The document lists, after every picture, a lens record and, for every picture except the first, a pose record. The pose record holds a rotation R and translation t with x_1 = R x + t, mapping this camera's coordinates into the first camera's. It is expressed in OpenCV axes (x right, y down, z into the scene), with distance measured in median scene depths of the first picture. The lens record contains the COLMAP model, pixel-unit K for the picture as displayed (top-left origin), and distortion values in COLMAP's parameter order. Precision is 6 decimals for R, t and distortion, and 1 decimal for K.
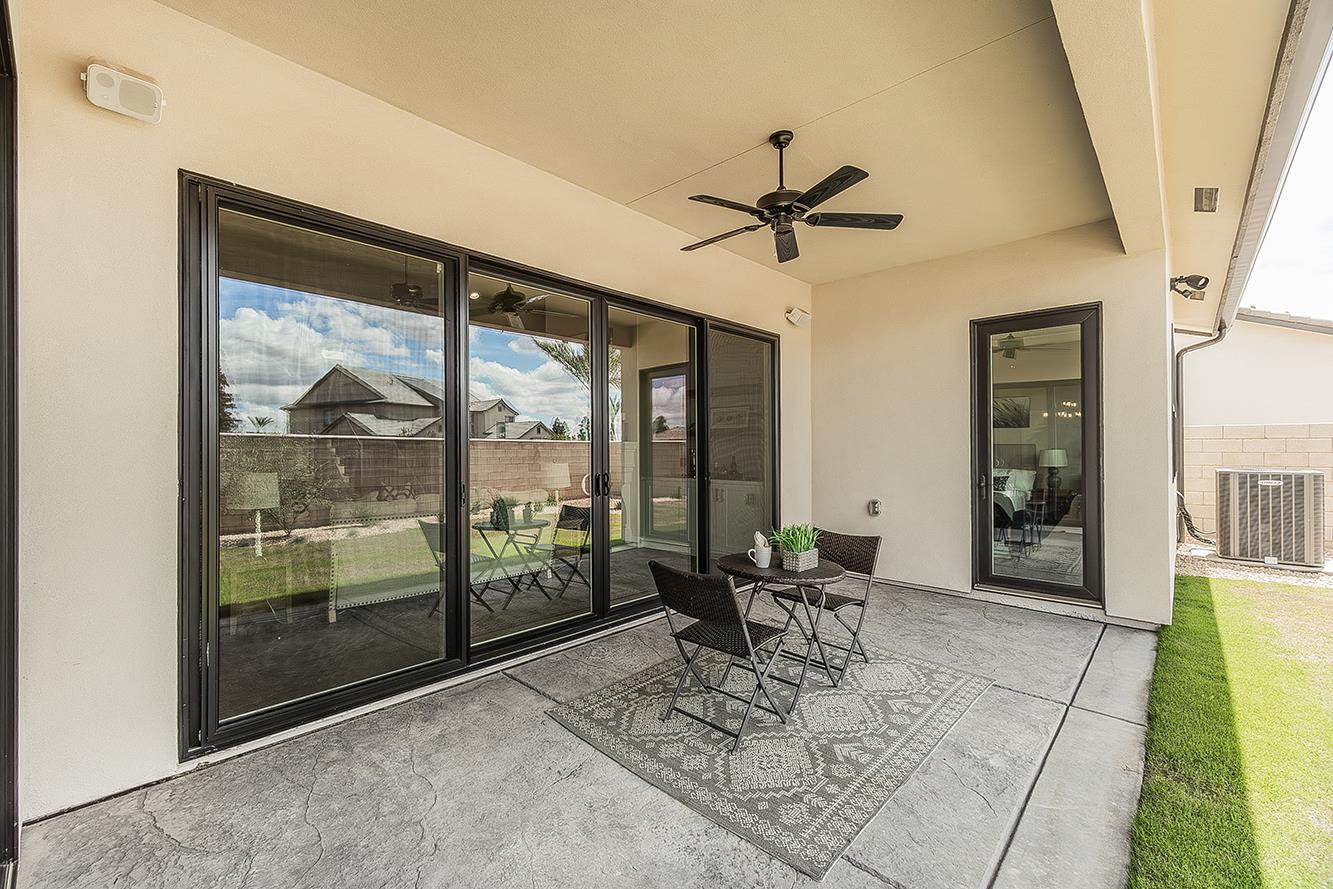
lens RADIAL K [[599.3, 0, 666.5], [0, 599.3, 444.5], [0, 0, 1]] dist [-0.002362, -0.000151]
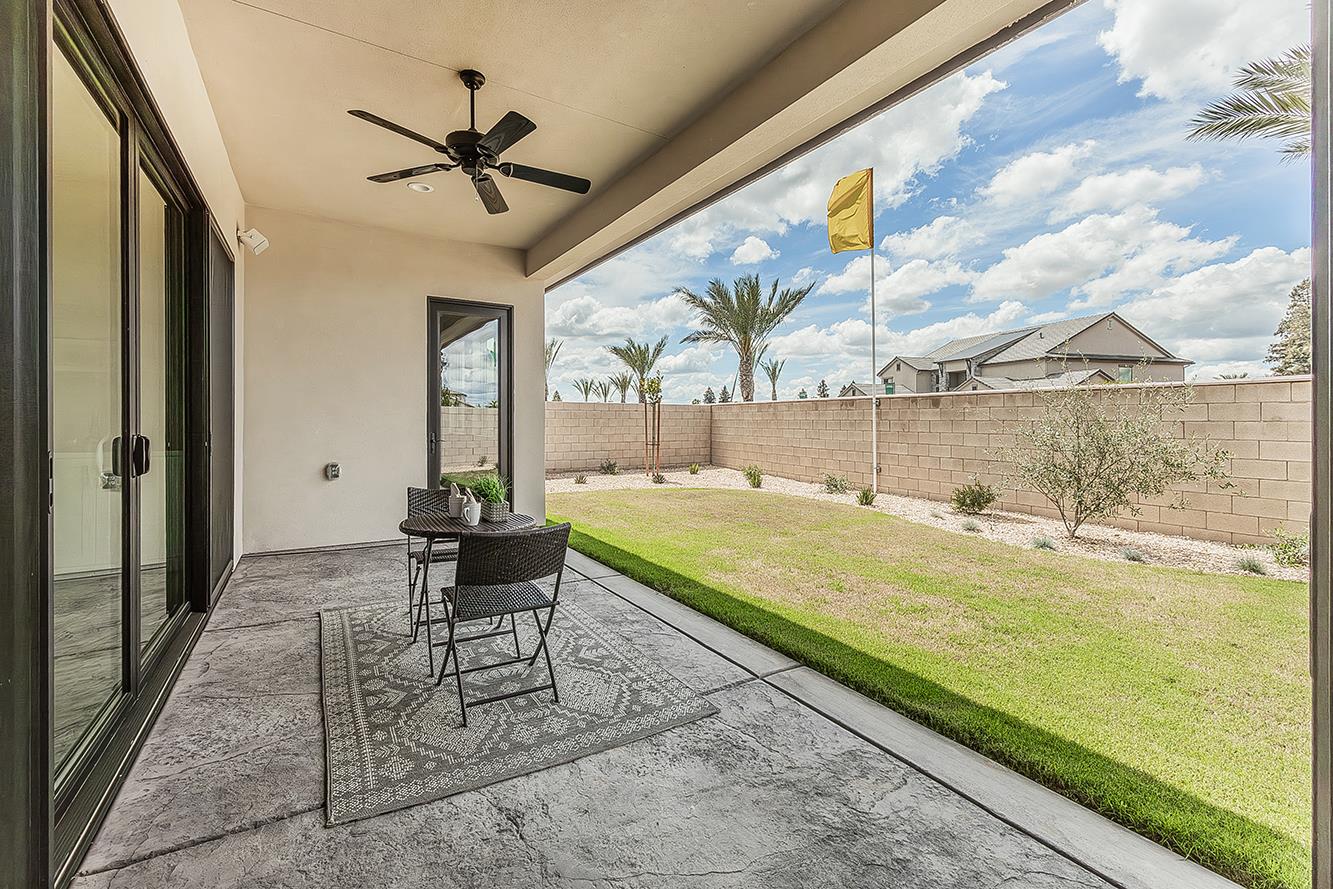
lens RADIAL K [[555.8, 0, 643.1], [0, 555.8, 418.7], [0, 0, 1]] dist [-0.000177, -0.000006]
pose [[0.229442, 0.006157, 0.973303, -0.689030], [-0.008701, 0.999953, -0.004275, 0.041876], [-0.973283, -0.007488, 0.229485, 0.588576]]
